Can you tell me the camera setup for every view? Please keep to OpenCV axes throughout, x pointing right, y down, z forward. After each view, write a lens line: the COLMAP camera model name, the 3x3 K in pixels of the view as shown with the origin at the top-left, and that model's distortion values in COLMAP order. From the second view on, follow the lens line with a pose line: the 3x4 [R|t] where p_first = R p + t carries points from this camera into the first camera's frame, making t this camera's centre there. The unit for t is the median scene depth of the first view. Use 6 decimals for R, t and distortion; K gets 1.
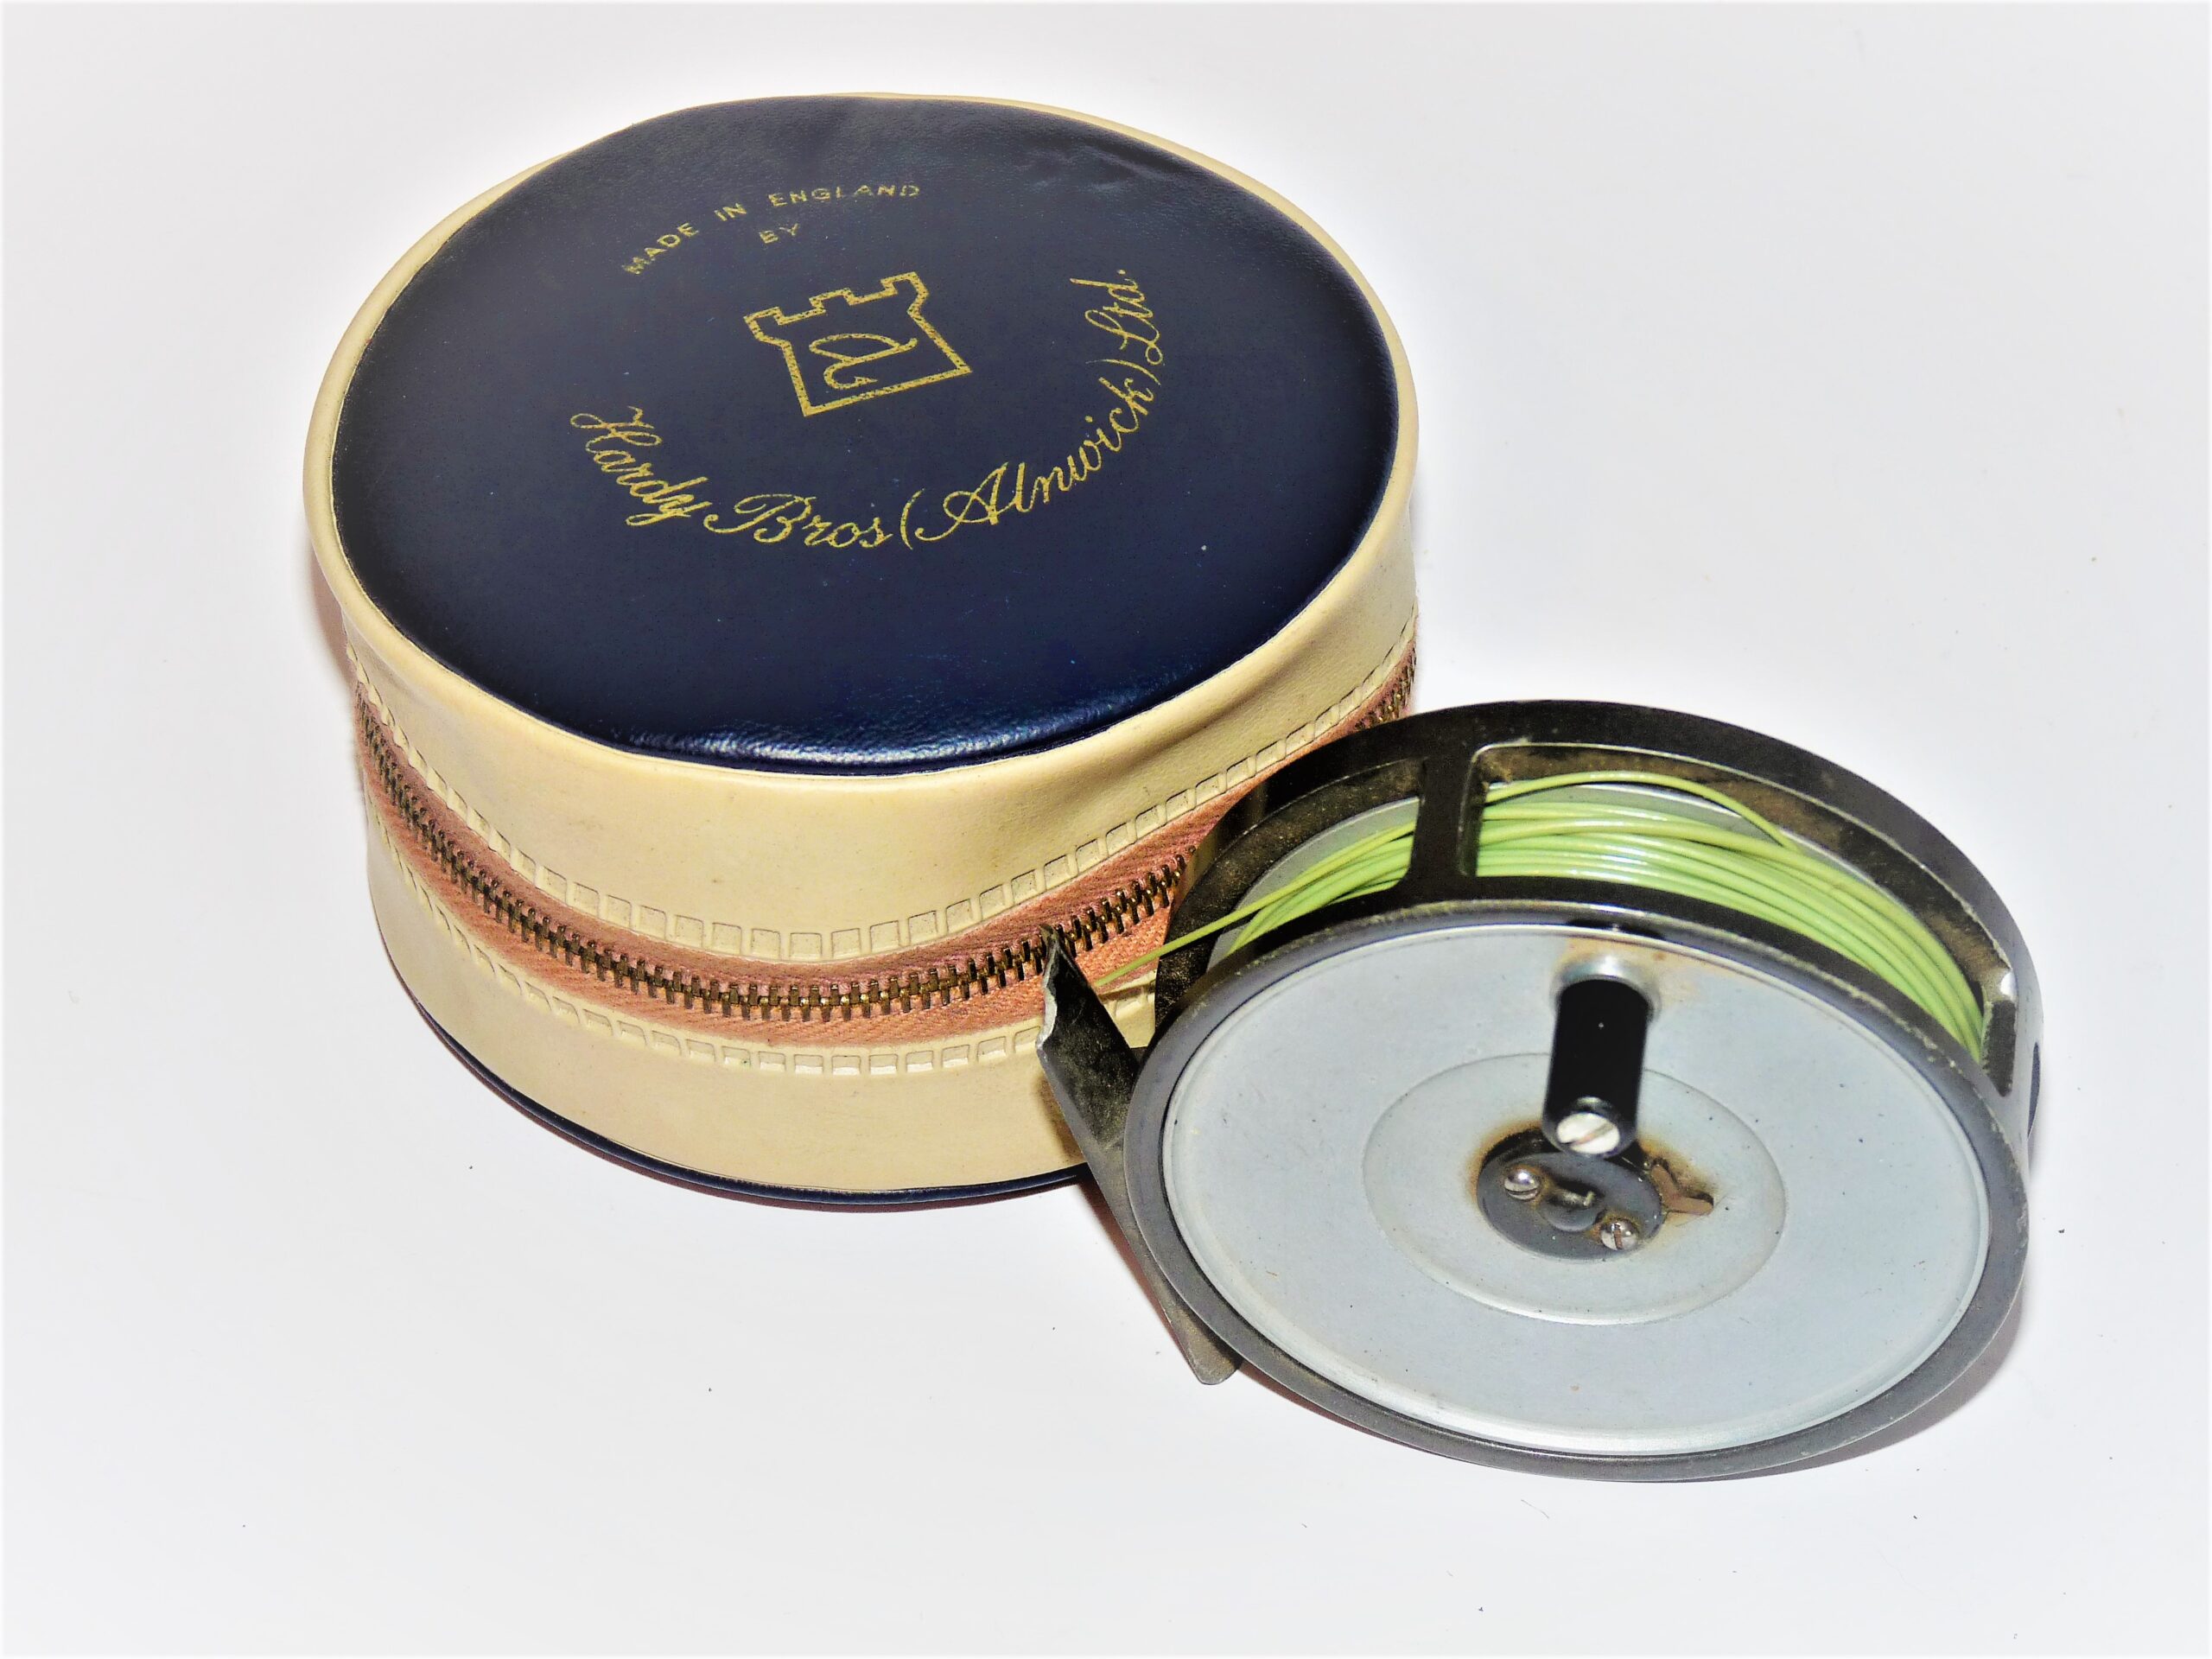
lens RADIAL K [[5587.1, 0, 1106.6], [0, 5587.1, 827.3], [0, 0, 1]] dist [0.095179, 0.000000]
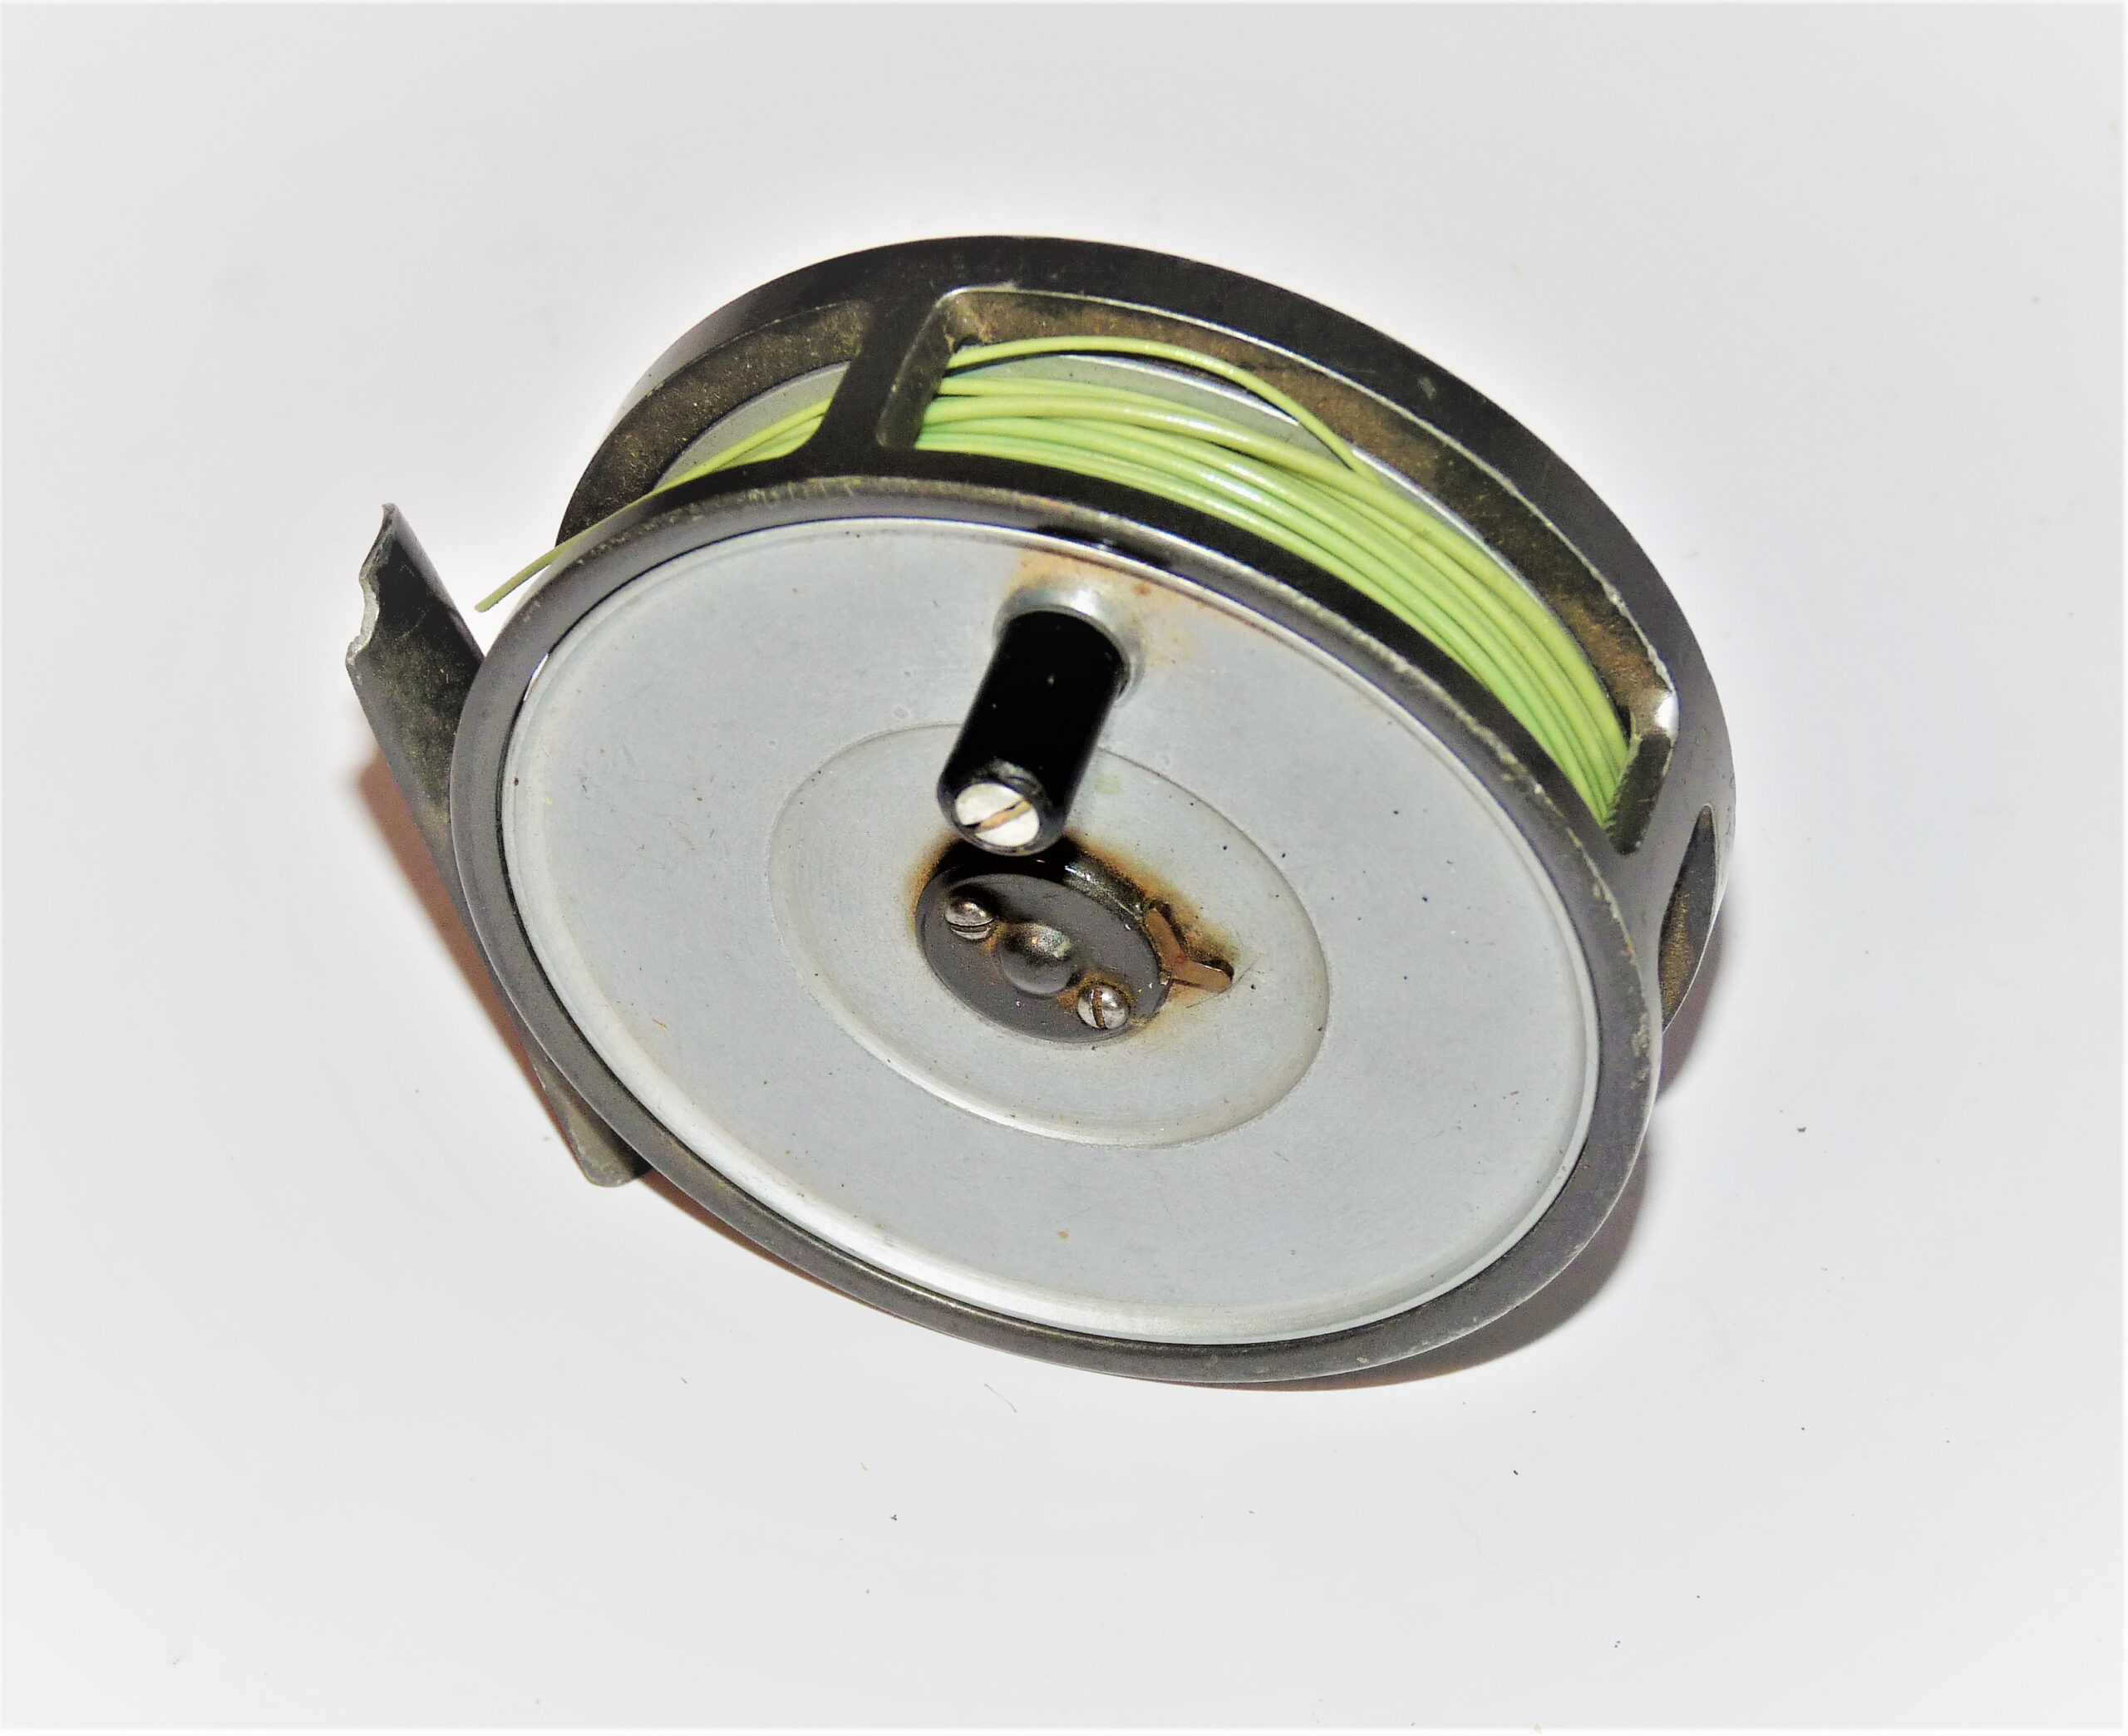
lens RADIAL K [[5969.2, 0, 1062.9], [0, 5969.2, 870.2], [0, 0, 1]] dist [0.037506, 0.000000]
pose [[0.987704, 0.113532, -0.107480, 0.171114], [-0.117388, 0.992626, -0.030231, 0.080990], [0.103255, 0.042476, 0.993748, 0.238176]]
